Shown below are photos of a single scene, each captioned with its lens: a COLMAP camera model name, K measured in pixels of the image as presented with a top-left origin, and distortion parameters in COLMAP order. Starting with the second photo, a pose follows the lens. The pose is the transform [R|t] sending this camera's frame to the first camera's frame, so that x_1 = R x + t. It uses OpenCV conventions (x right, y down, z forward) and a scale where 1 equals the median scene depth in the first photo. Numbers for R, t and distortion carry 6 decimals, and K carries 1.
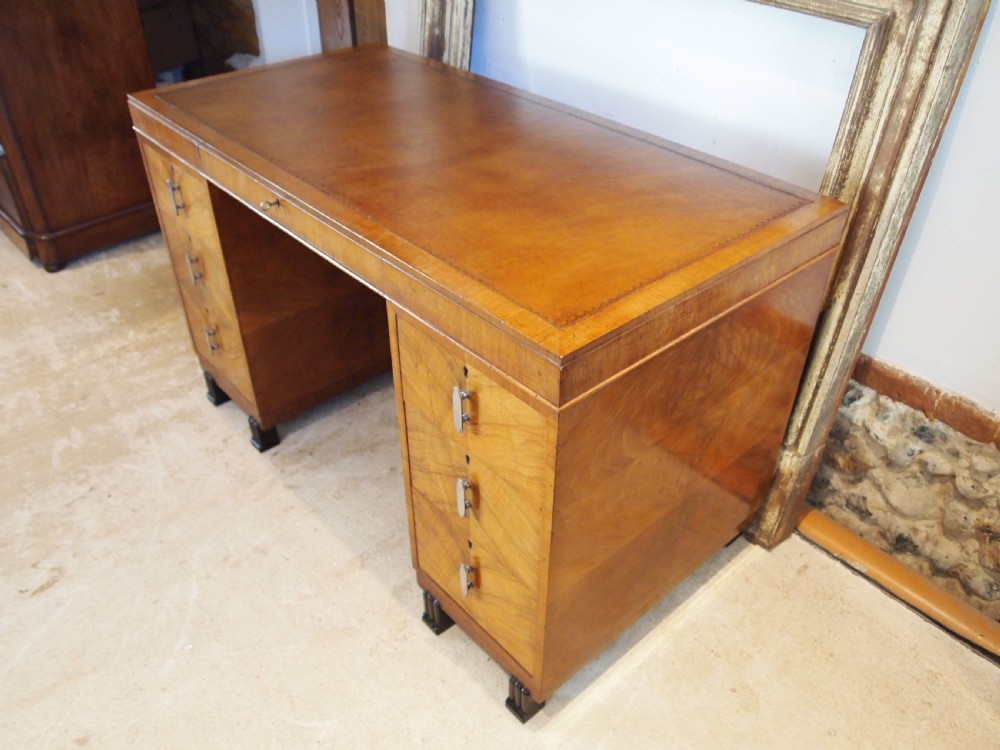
lens RADIAL K [[792.0, 0, 509.7], [0, 792.0, 376.2], [0, 0, 1]] dist [-0.051231, 0.006618]
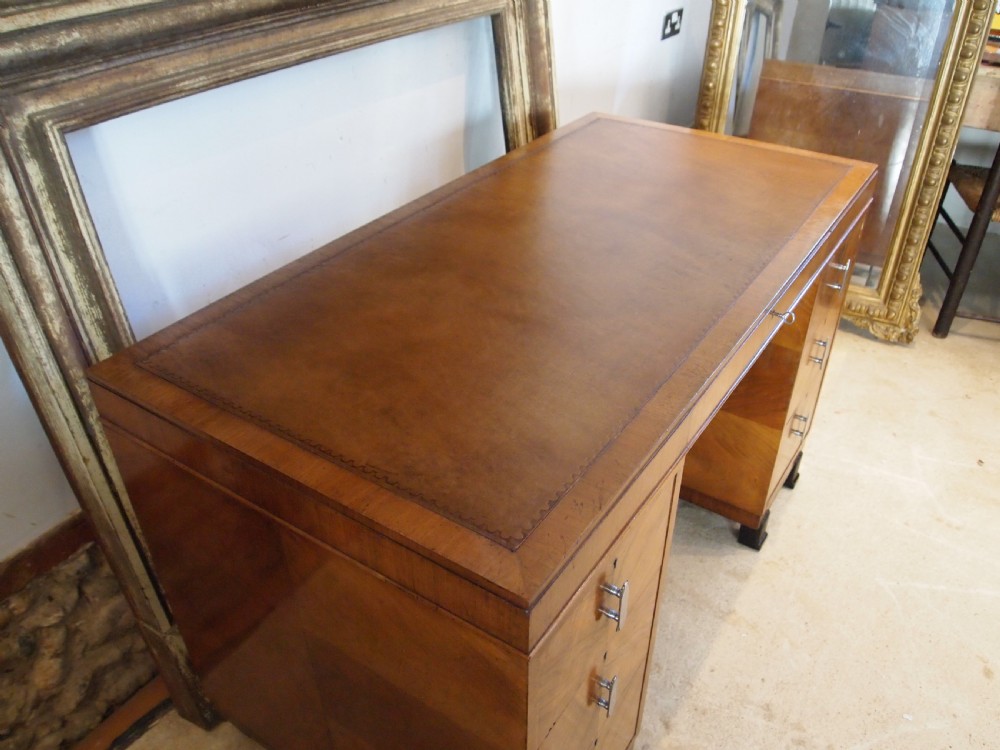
lens RADIAL K [[792.0, 0, 495.5], [0, 792.0, 385.7], [0, 0, 1]] dist [-0.051231, 0.006618]
pose [[-0.232151, -0.563470, 0.792848, -0.785307], [0.589302, 0.567010, 0.575520, -0.703647], [-0.773841, 0.600834, 0.200422, 0.915588]]
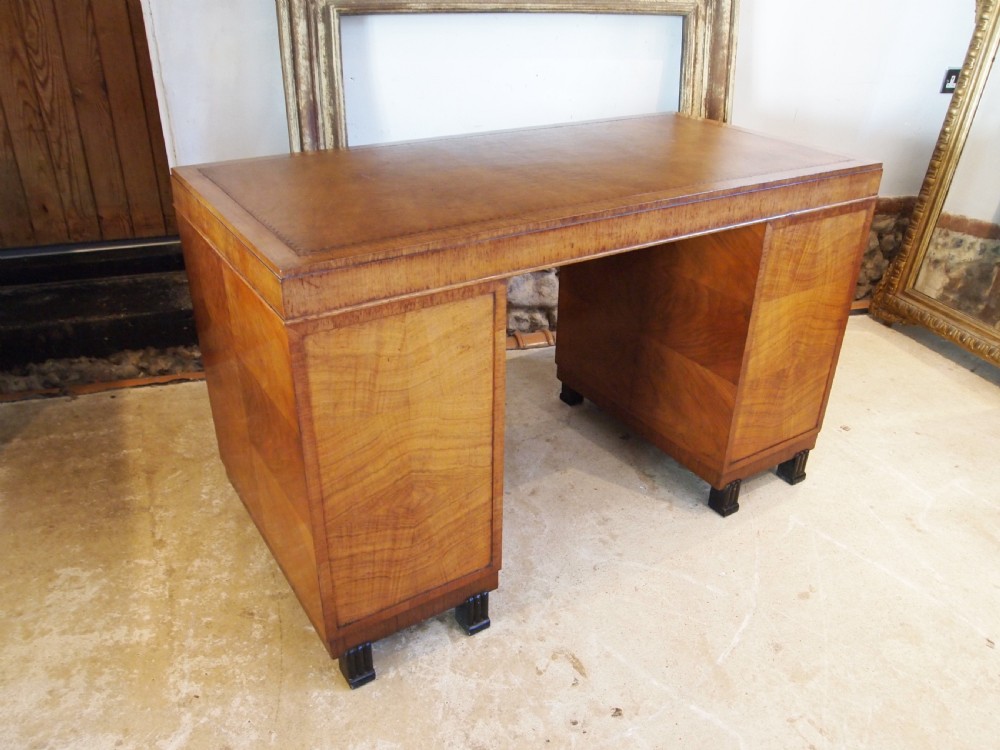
lens RADIAL K [[792.0, 0, 499.0], [0, 792.0, 379.2], [0, 0, 1]] dist [-0.051231, 0.006618]
pose [[0.454402, -0.429572, 0.780376, -1.247209], [0.524359, 0.837176, 0.155511, -0.204069], [-0.720116, 0.338532, 0.605664, 0.407599]]
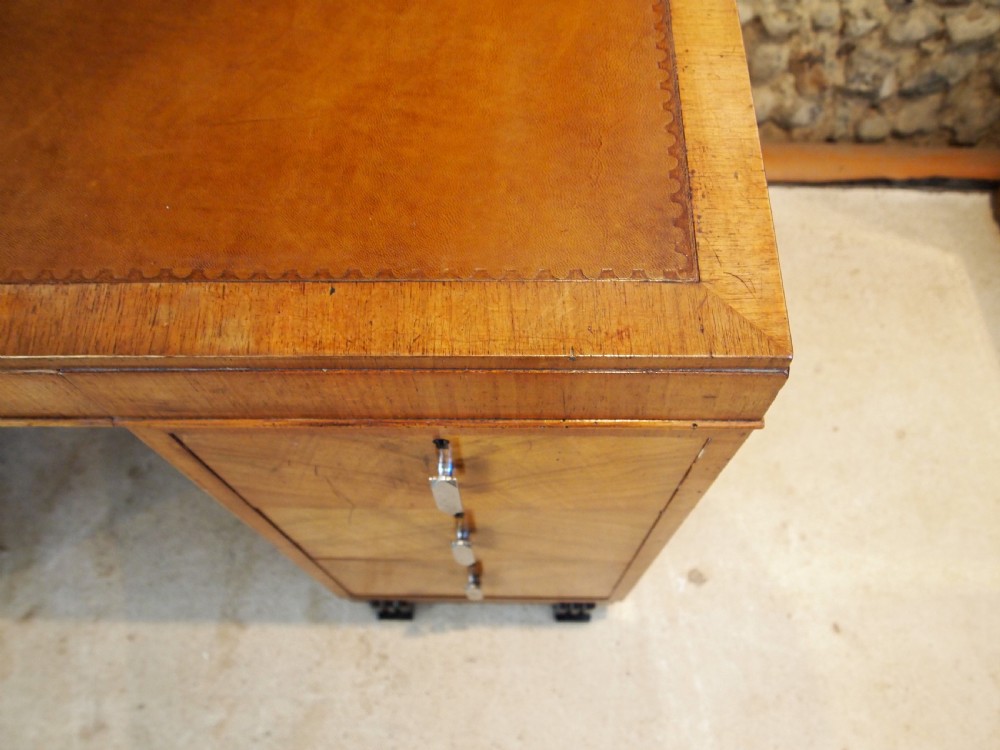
lens RADIAL K [[792.0, 0, 504.0], [0, 792.0, 376.9], [0, 0, 1]] dist [-0.051231, 0.006618]
pose [[0.680092, -0.672178, 0.292663, -0.094221], [0.454060, 0.699612, 0.551700, -0.178324], [-0.575591, -0.242320, 0.781010, 0.434857]]
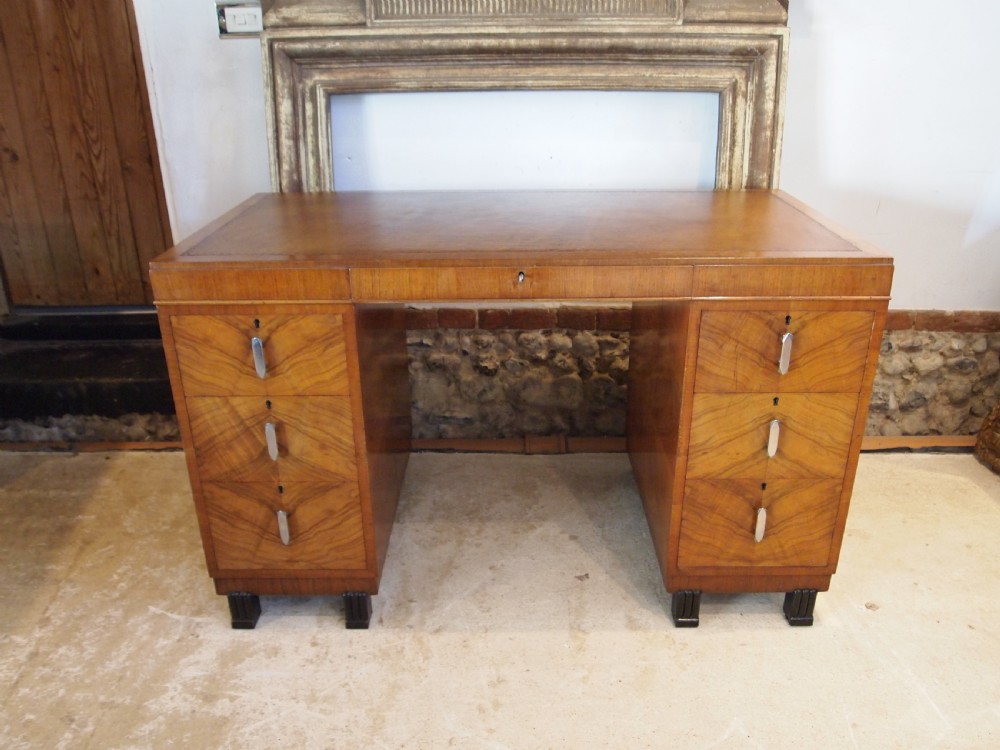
lens RADIAL K [[792.0, 0, 502.4], [0, 792.0, 378.3], [0, 0, 1]] dist [-0.051231, 0.006618]
pose [[0.678372, -0.311336, 0.665493, -0.874267], [0.452730, 0.890517, -0.044883, -0.051415], [-0.578660, 0.331736, 0.745053, 0.221761]]
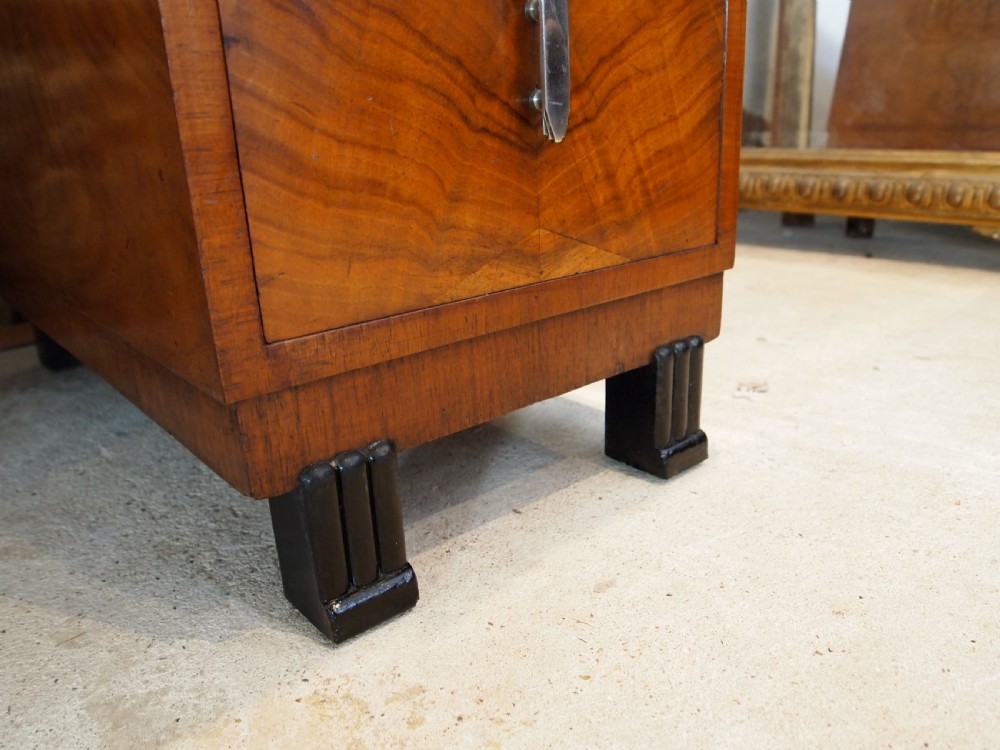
lens RADIAL K [[792.0, 0, 508.3], [0, 792.0, 377.1], [0, 0, 1]] dist [-0.051231, 0.006618]
pose [[0.022850, -0.337485, 0.941053, -0.305700], [0.626820, 0.738139, 0.249495, 0.221165], [-0.778829, 0.584171, 0.228409, 0.849371]]
